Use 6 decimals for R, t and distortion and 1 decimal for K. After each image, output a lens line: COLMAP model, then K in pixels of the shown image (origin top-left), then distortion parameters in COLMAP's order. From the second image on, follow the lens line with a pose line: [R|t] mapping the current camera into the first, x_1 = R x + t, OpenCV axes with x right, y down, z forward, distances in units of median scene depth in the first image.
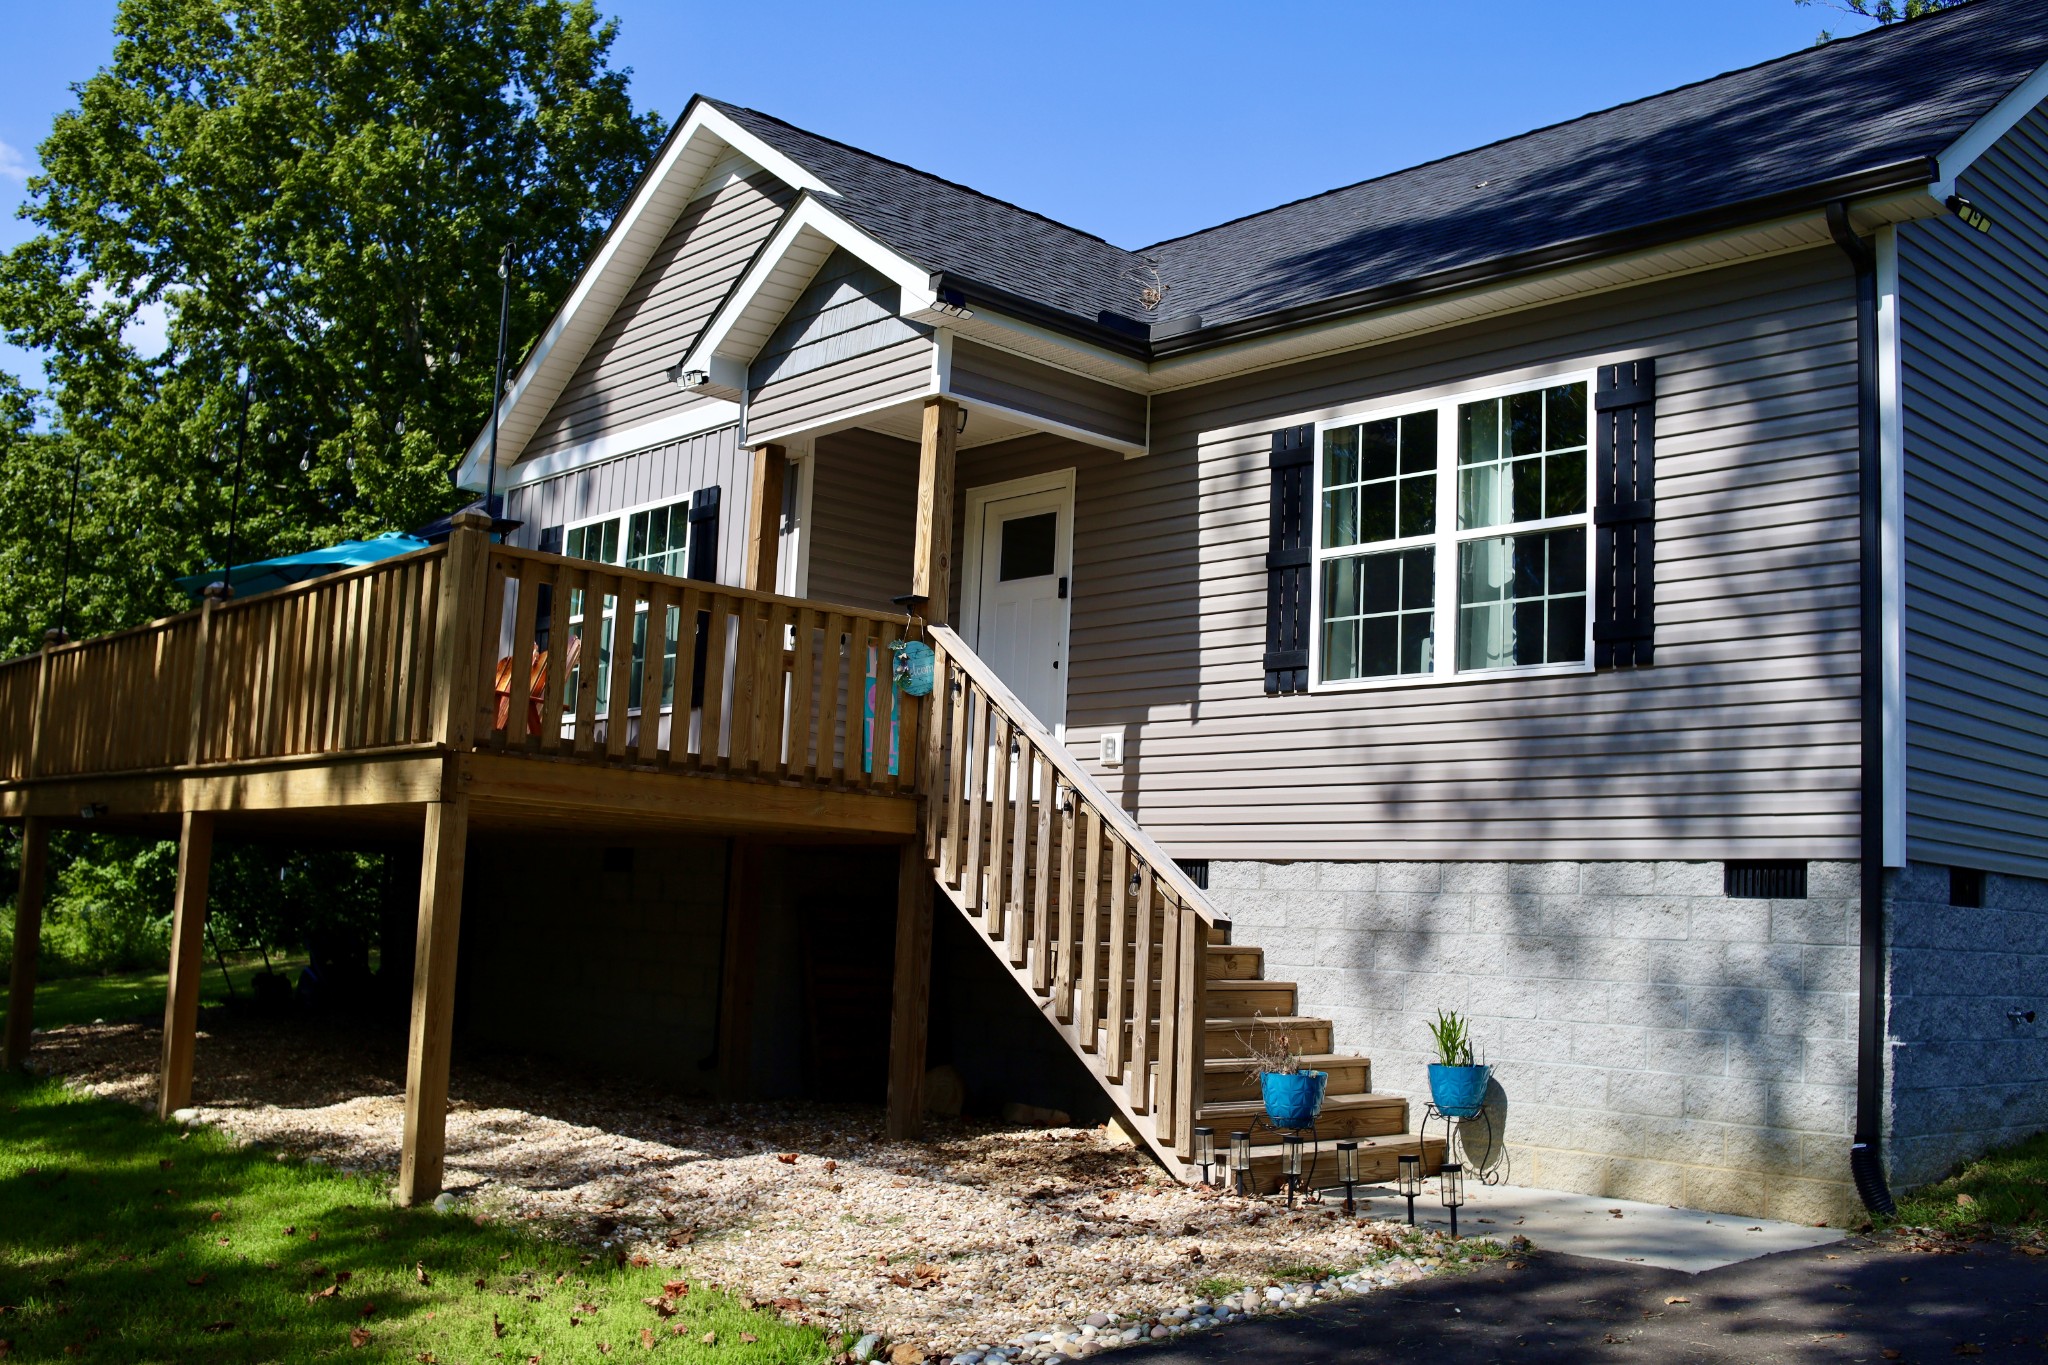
lens RADIAL K [[1998.1, 0, 940.2], [0, 1998.1, 684.9], [0, 0, 1]] dist [-0.068892, 0.008993]
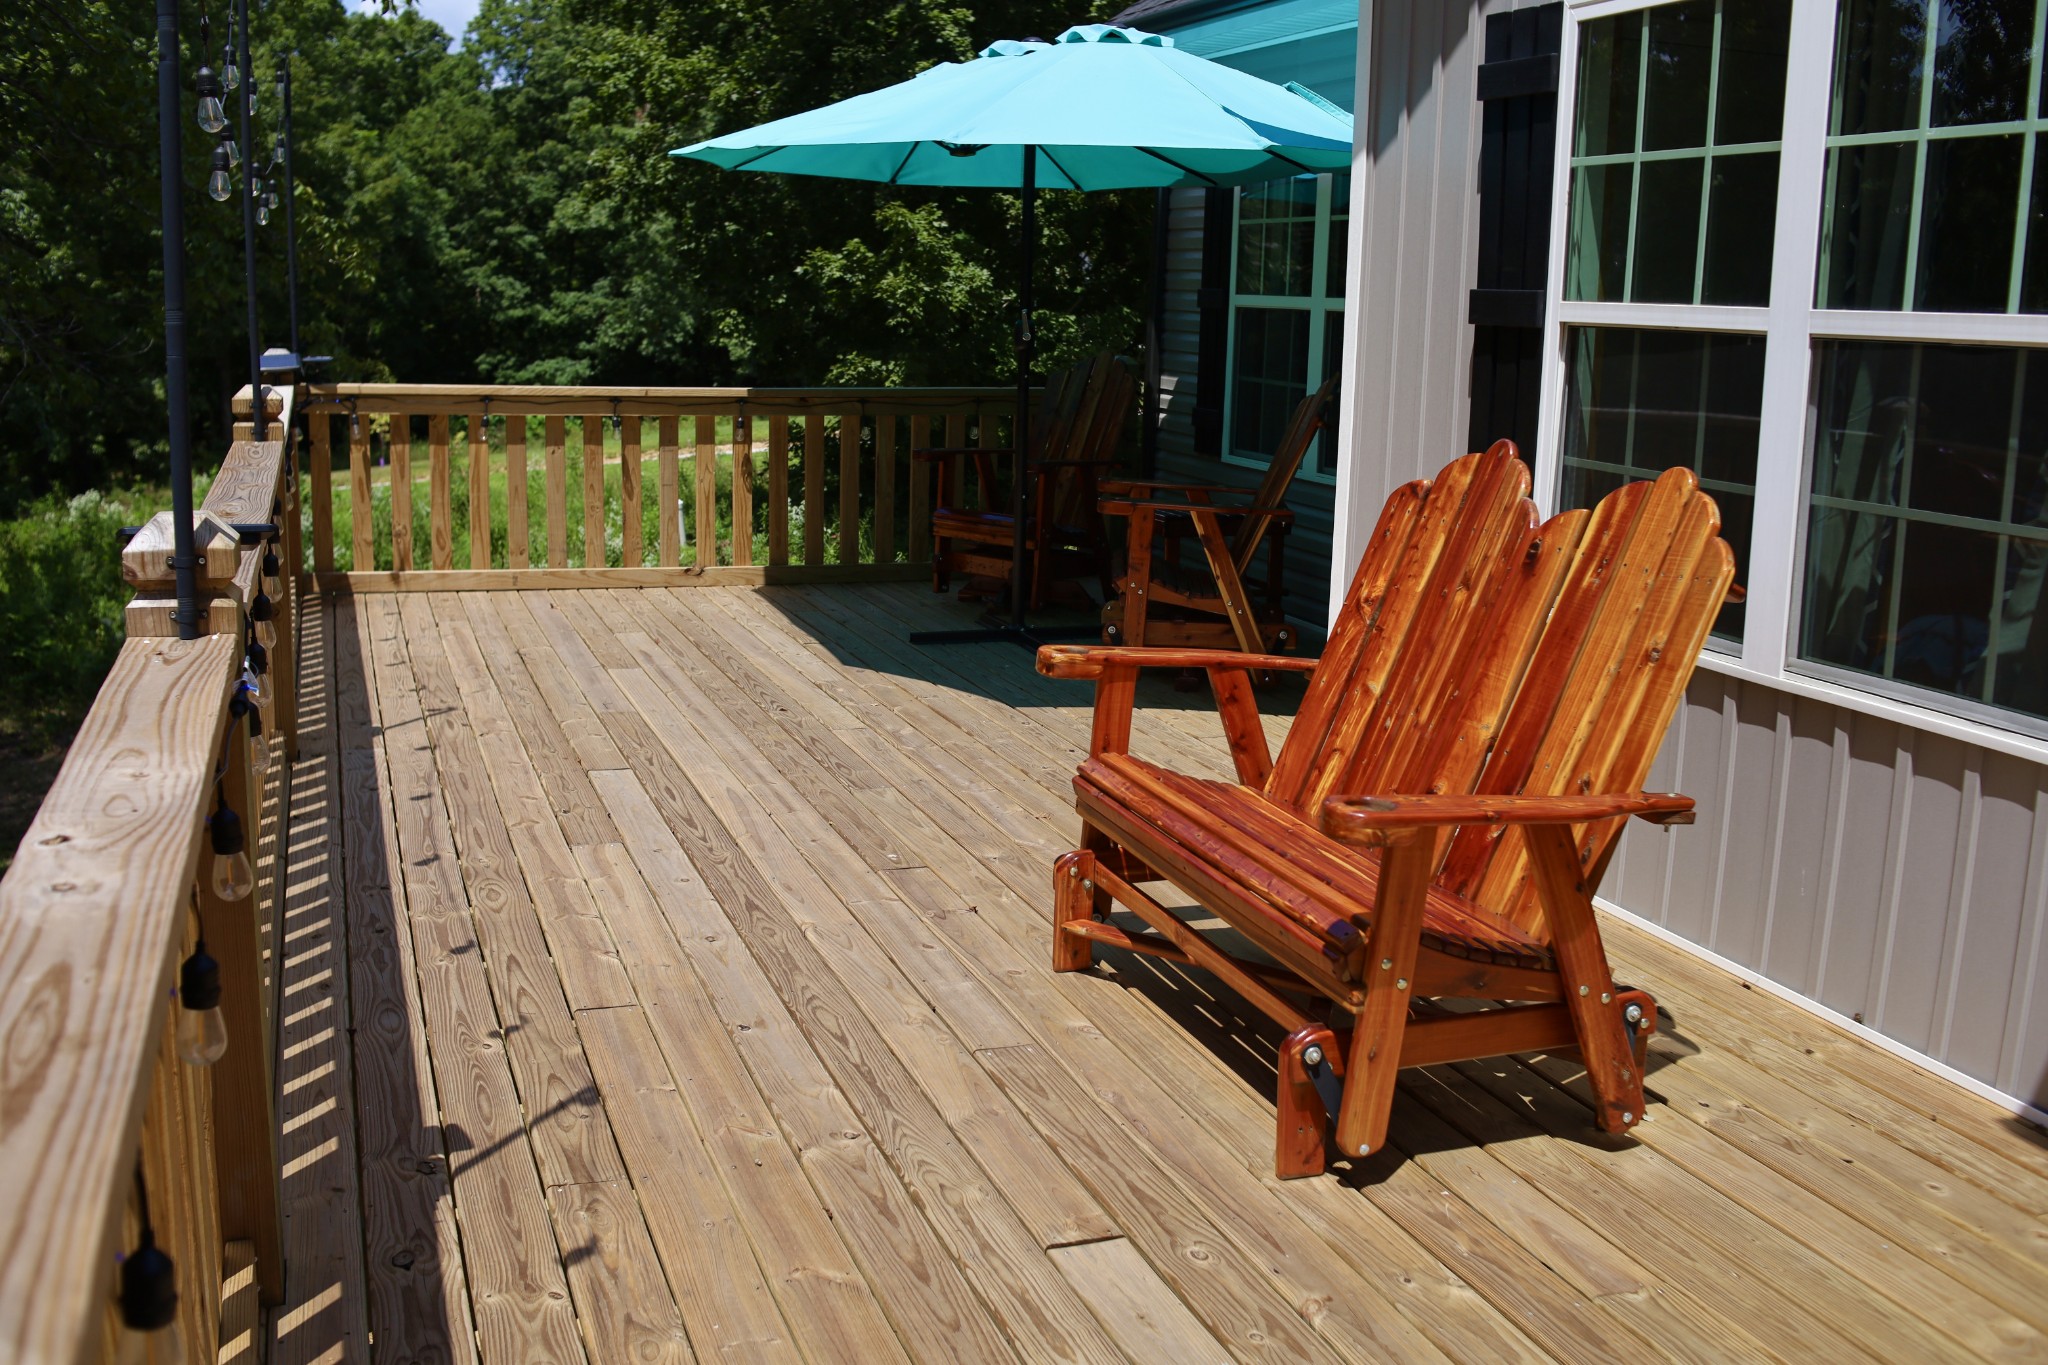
lens RADIAL K [[1998.1, 0, 940.2], [0, 1998.1, 684.9], [0, 0, 1]] dist [-0.068892, 0.008993]
pose [[0.907063, 0.056592, -0.417173, 0.262925], [0.073386, 0.954497, 0.289049, -0.129507], [0.414548, -0.292800, 0.861637, 0.530916]]
